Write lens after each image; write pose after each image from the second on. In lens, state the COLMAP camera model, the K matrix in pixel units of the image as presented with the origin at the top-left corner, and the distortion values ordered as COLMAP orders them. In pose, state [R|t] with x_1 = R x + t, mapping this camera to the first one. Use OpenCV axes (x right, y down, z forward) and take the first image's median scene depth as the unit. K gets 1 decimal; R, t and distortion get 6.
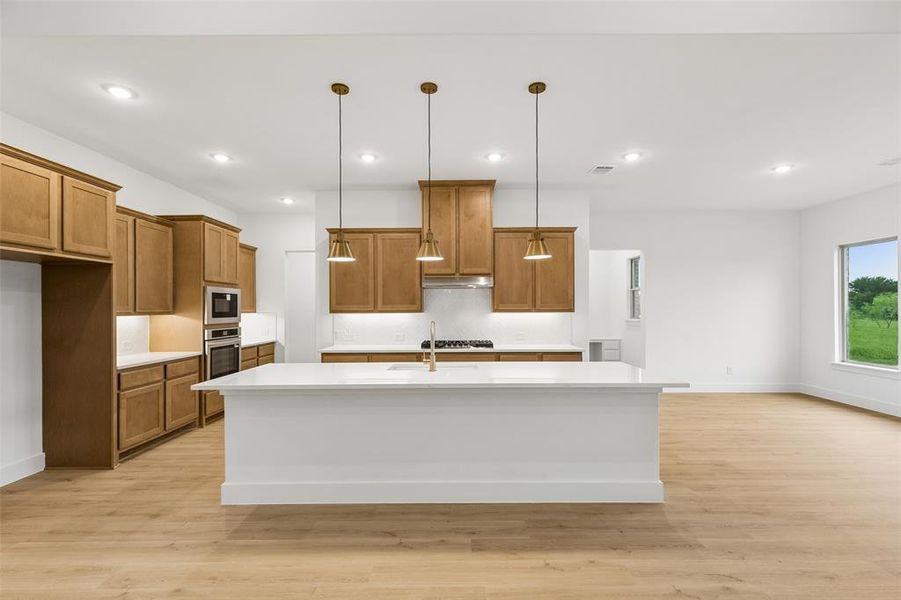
lens RADIAL K [[409.9, 0, 455.3], [0, 409.9, 306.0], [0, 0, 1]] dist [0.012856, -0.002180]
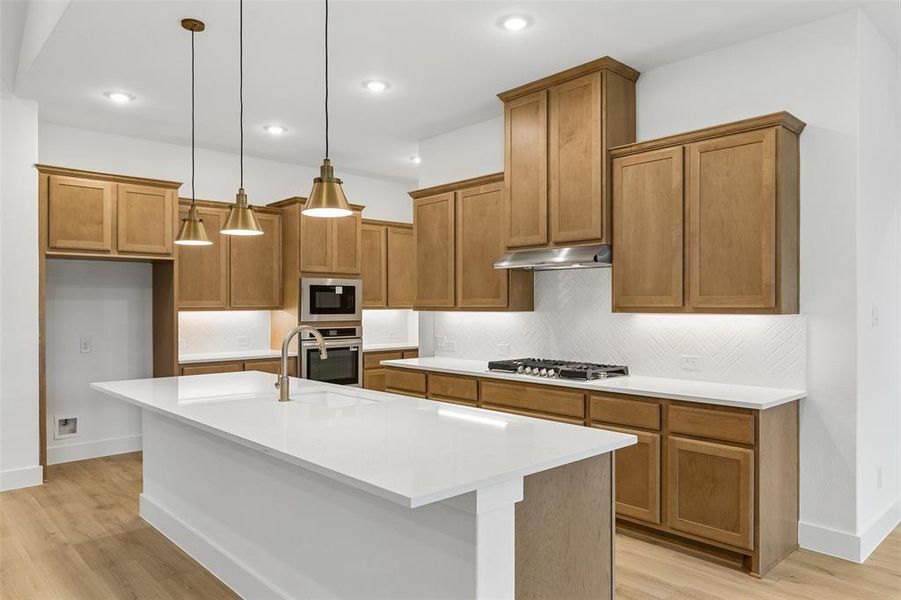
lens RADIAL K [[622.8, 0, 456.1], [0, 622.8, 297.2], [0, 0, 1]] dist [-0.002165, 0.008870]
pose [[0.679435, -0.004378, -0.733723, 0.623650], [0.002944, 0.999990, -0.003241, -0.002067], [0.733730, 0.000042, 0.679441, 0.373206]]
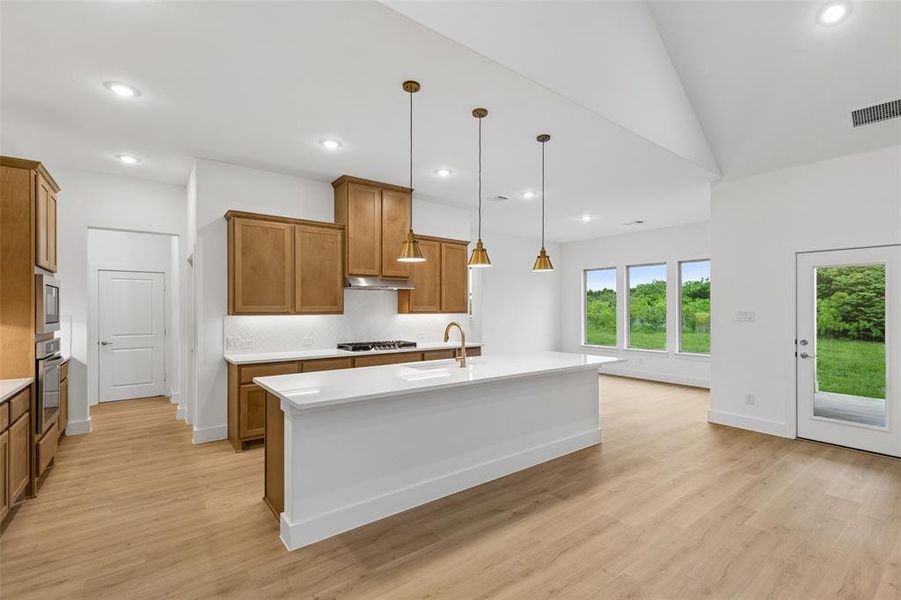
lens RADIAL K [[409.9, 0, 458.2], [0, 409.9, 306.6], [0, 0, 1]] dist [0.012856, -0.002180]
pose [[0.789538, 0.005791, 0.613674, -0.530694], [-0.004992, 0.999983, -0.003014, 0.000259], [-0.613681, -0.000684, 0.789554, 0.101896]]
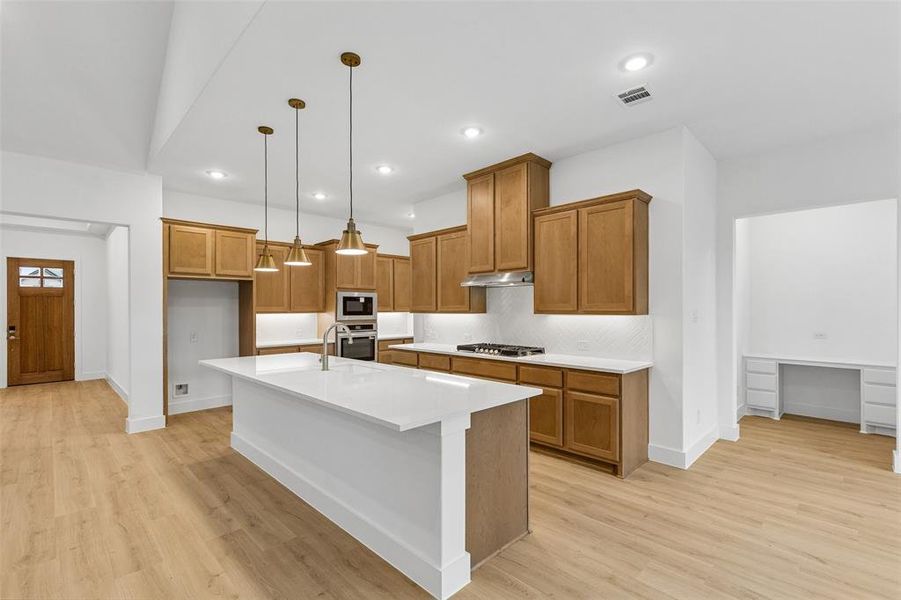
lens RADIAL K [[409.9, 0, 455.0], [0, 409.9, 303.7], [0, 0, 1]] dist [0.012856, -0.002180]
pose [[0.703294, -0.005944, -0.710874, 0.658742], [0.004153, 0.999982, -0.004253, -0.002636], [0.710887, 0.000039, 0.703307, 0.358777]]
